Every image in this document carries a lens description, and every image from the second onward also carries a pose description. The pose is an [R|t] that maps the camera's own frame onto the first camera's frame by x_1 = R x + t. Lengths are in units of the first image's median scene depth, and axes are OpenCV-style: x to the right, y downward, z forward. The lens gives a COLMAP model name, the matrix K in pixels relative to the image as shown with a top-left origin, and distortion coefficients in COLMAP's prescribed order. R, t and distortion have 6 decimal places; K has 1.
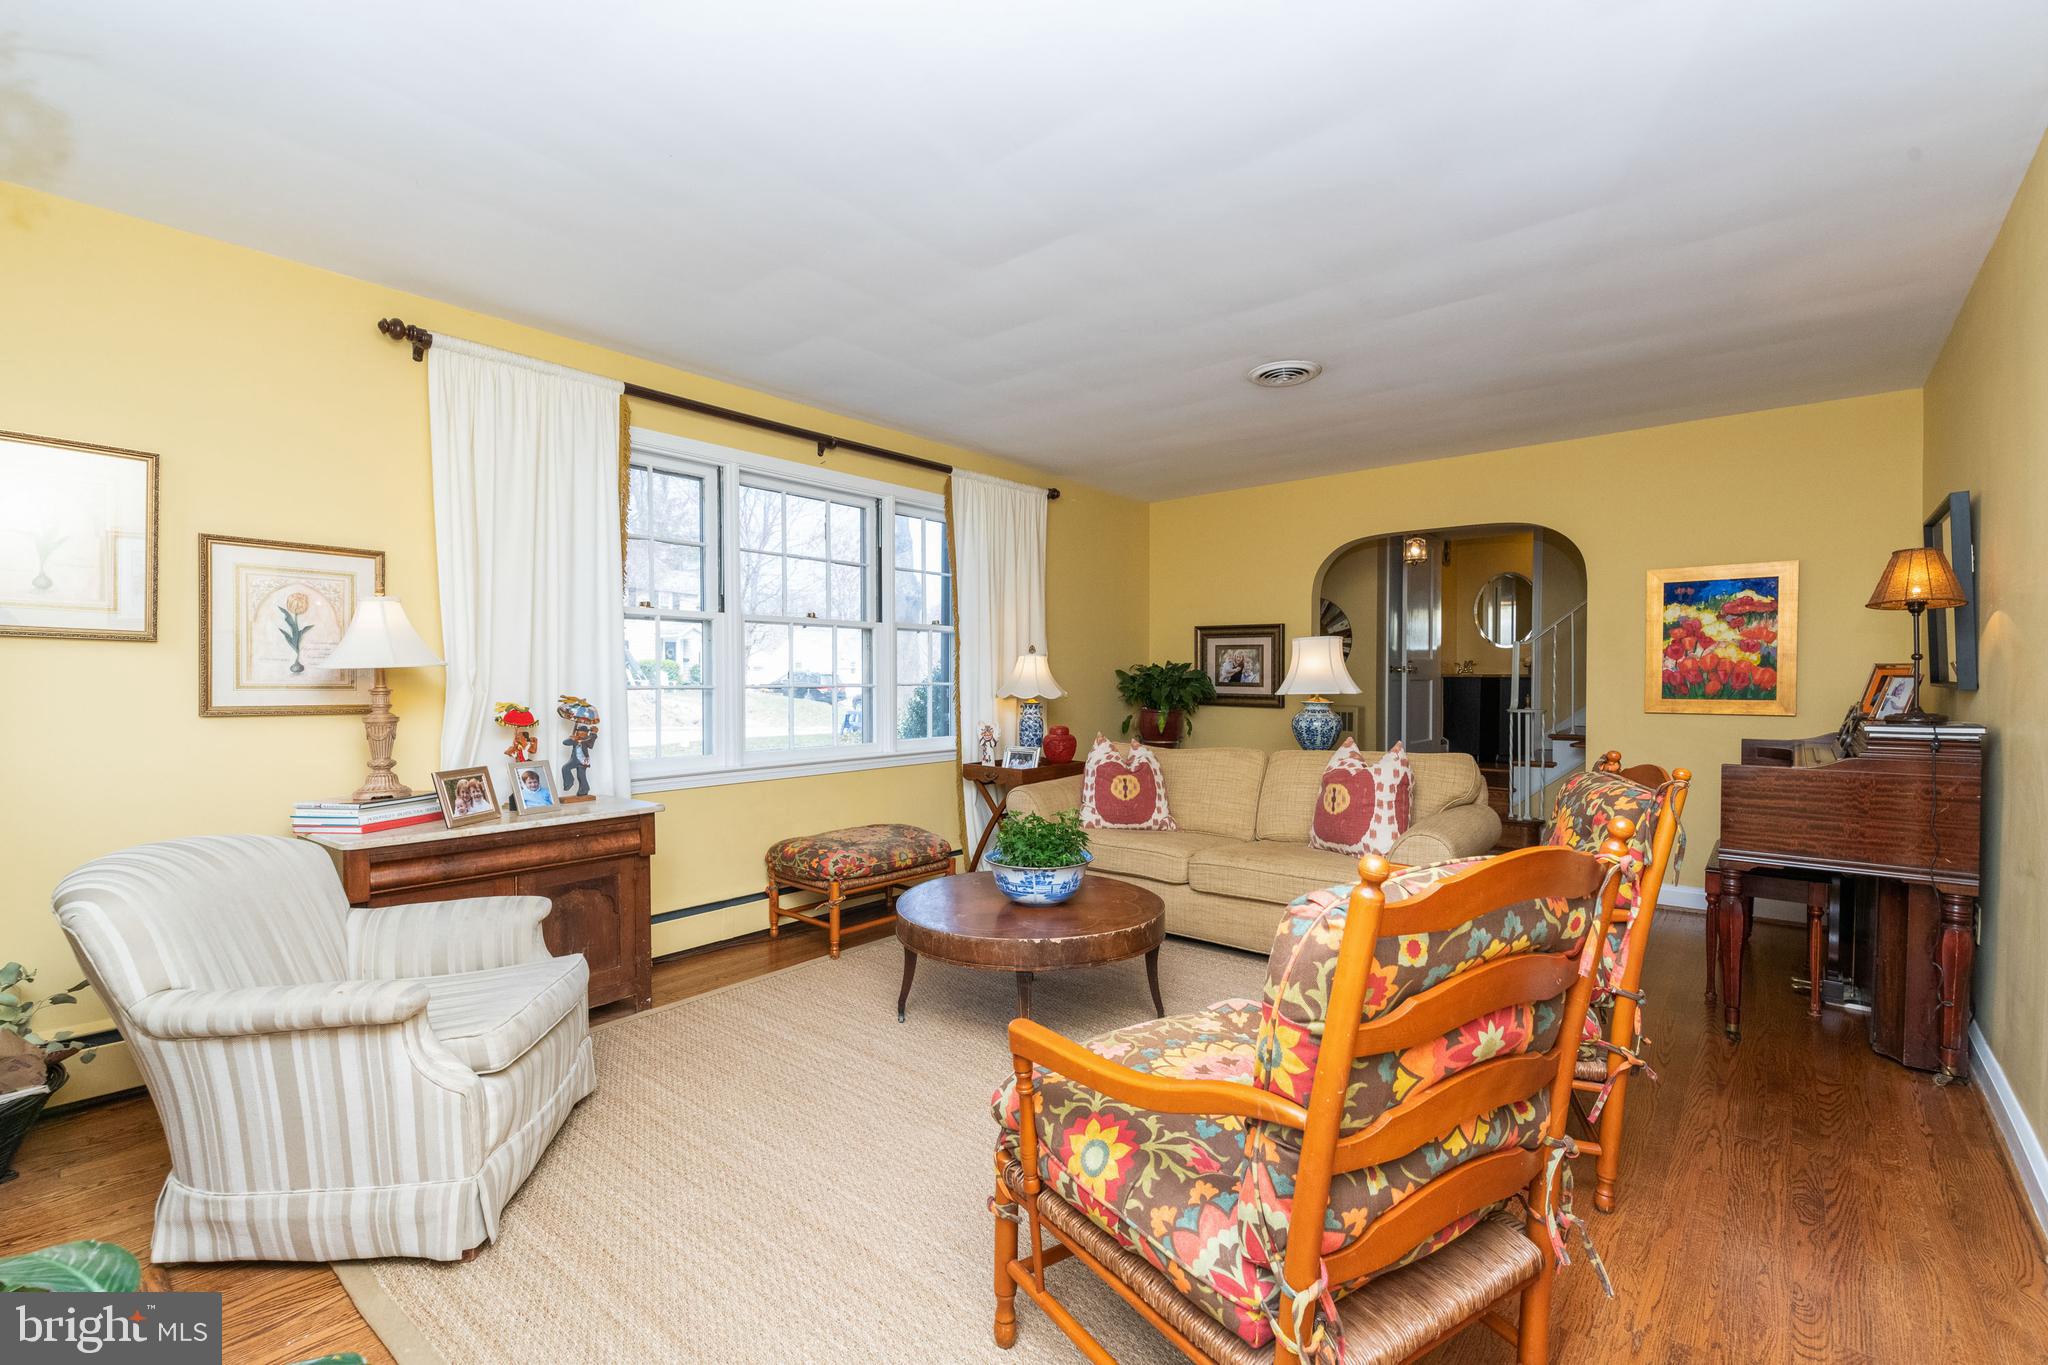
lens RADIAL K [[886.9, 0, 1036.9], [0, 886.9, 665.9], [0, 0, 1]] dist [0.031576, -0.015870]
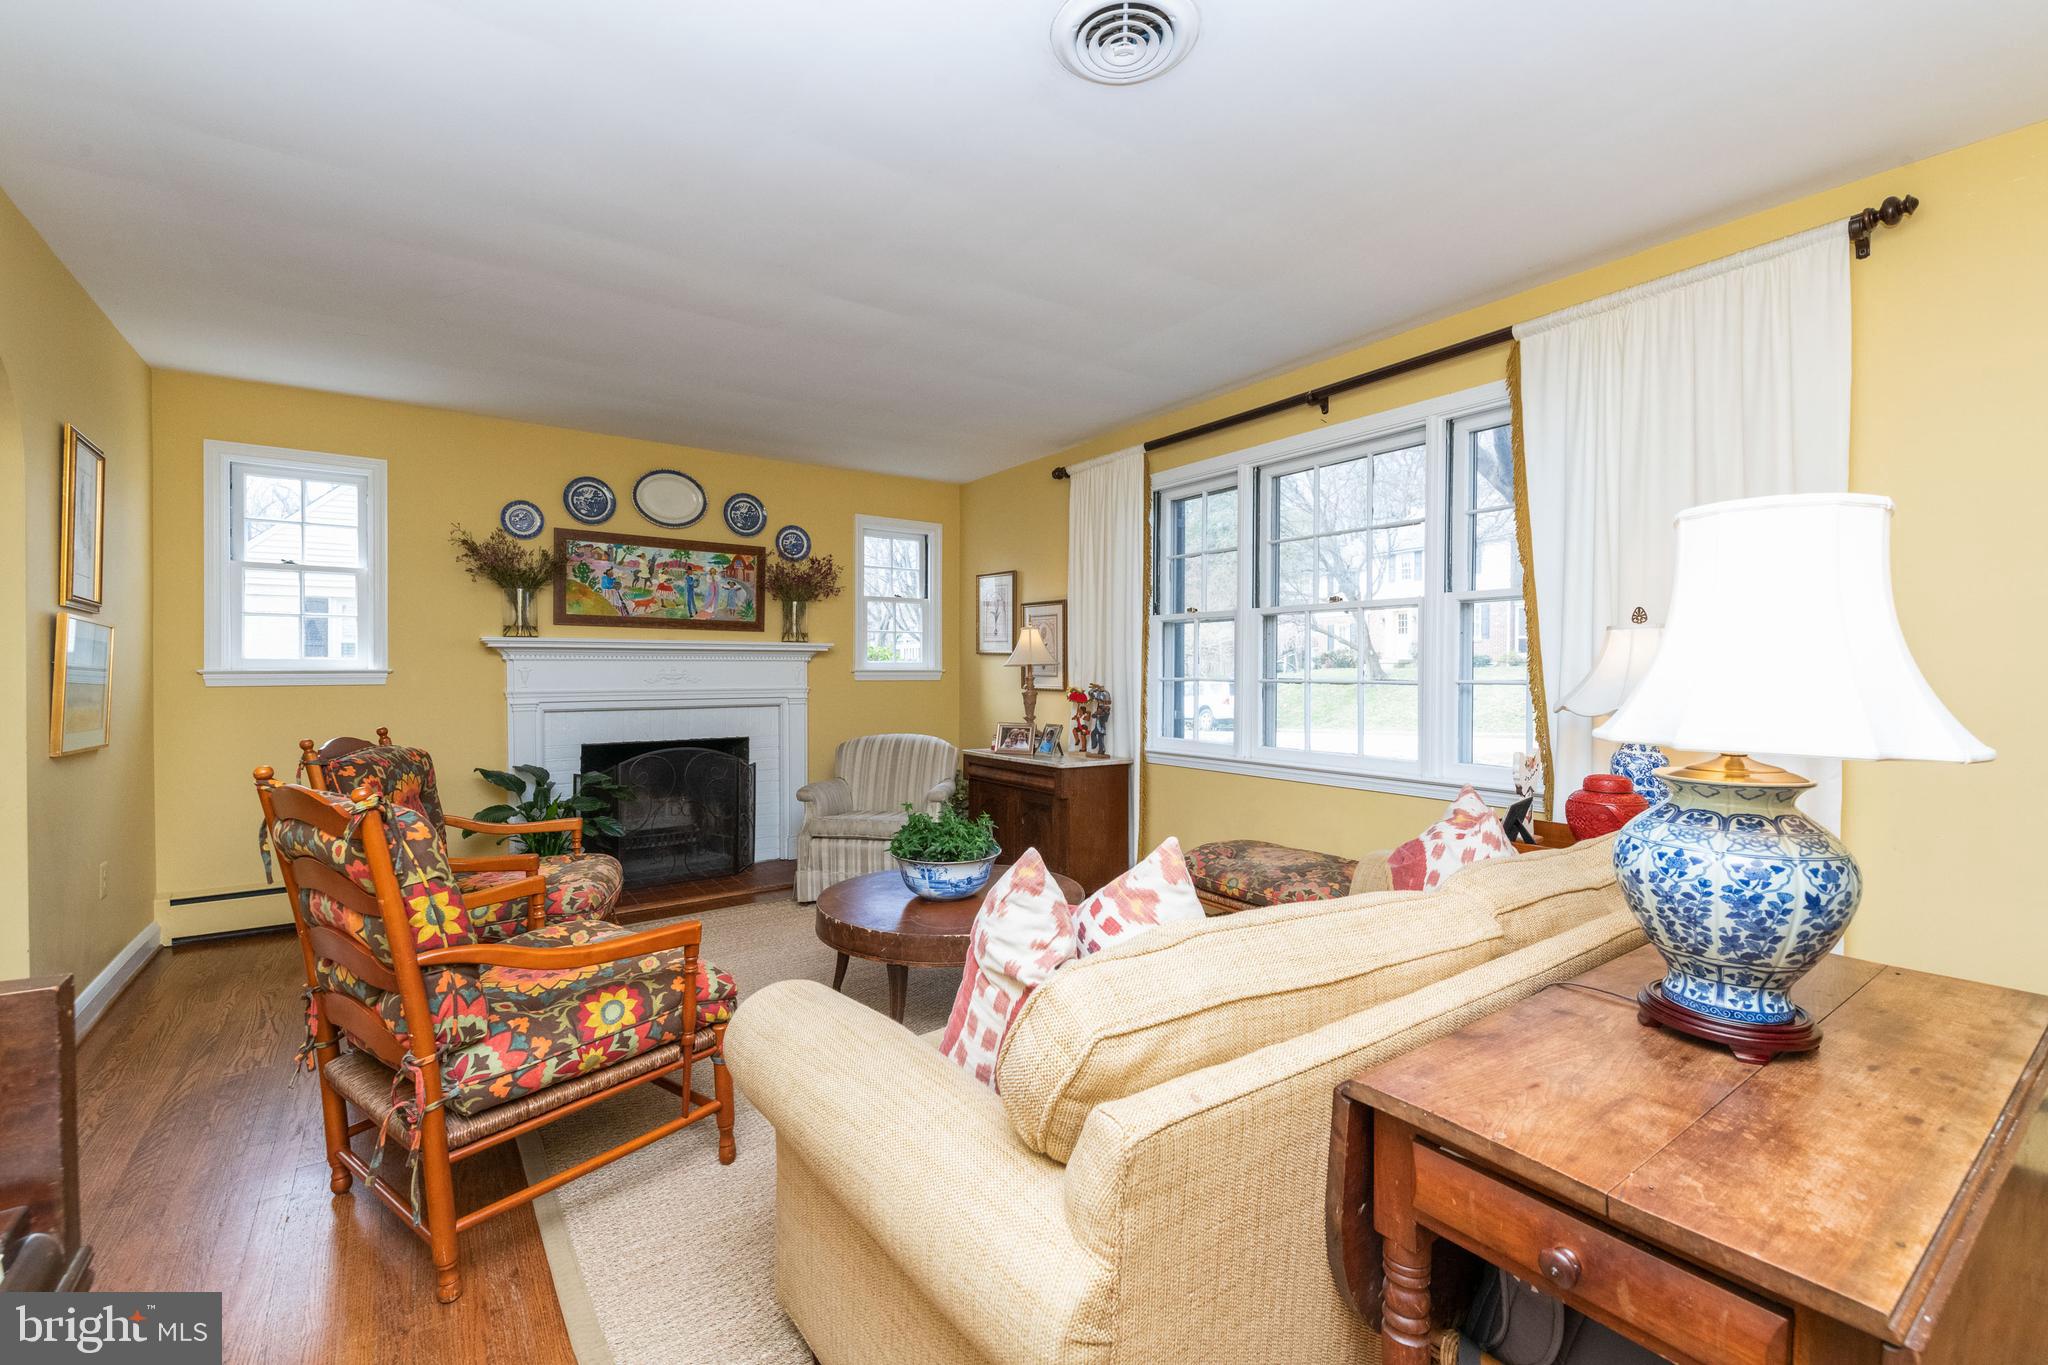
lens RADIAL K [[886.9, 0, 1036.9], [0, 886.9, 665.9], [0, 0, 1]] dist [0.031576, -0.015870]
pose [[-0.252146, -0.011173, -0.967625, 0.493327], [0.004699, 0.999907, -0.012771, 0.012392], [0.967678, -0.007766, -0.252070, 0.708650]]
